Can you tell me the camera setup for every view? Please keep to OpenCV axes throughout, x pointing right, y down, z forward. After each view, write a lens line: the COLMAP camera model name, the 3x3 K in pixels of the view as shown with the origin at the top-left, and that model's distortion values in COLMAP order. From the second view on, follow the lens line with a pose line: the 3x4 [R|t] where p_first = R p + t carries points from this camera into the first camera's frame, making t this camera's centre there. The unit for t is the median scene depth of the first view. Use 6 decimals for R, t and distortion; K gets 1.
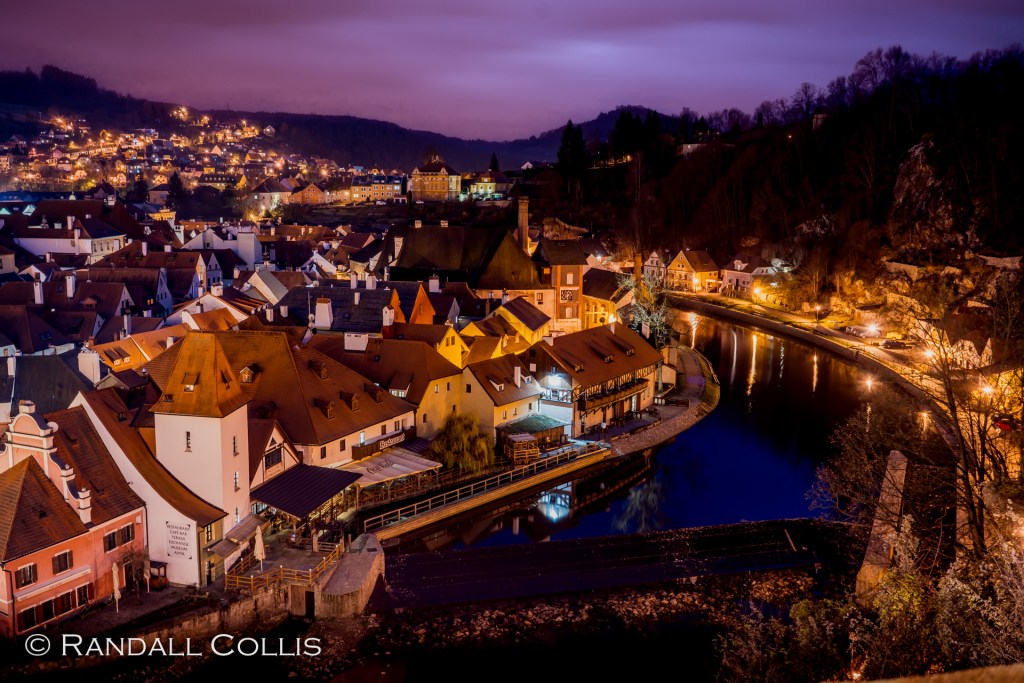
lens RADIAL K [[1034.5, 0, 512.0], [0, 1034.5, 341.5], [0, 0, 1]] dist [-0.003942, -0.120306]
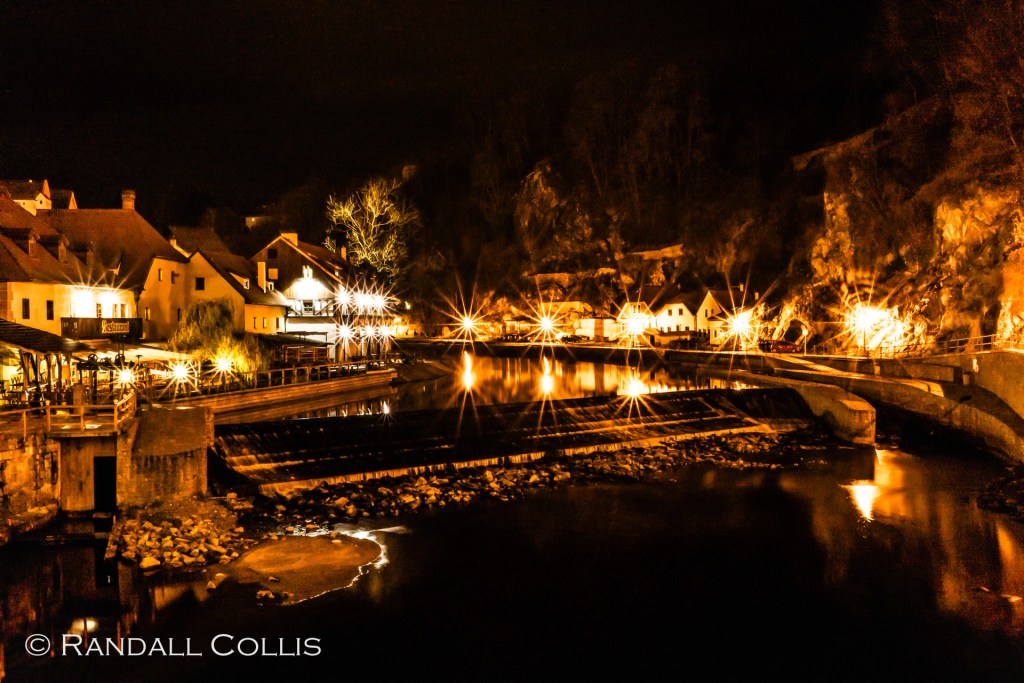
lens RADIAL K [[1034.5, 0, 512.0], [0, 1034.5, 341.5], [0, 0, 1]] dist [-0.003942, -0.120306]
pose [[0.889322, -0.021975, 0.456753, -0.096041], [0.086243, 0.988980, -0.120339, 0.102759], [-0.449075, 0.146412, 0.881417, 0.180225]]
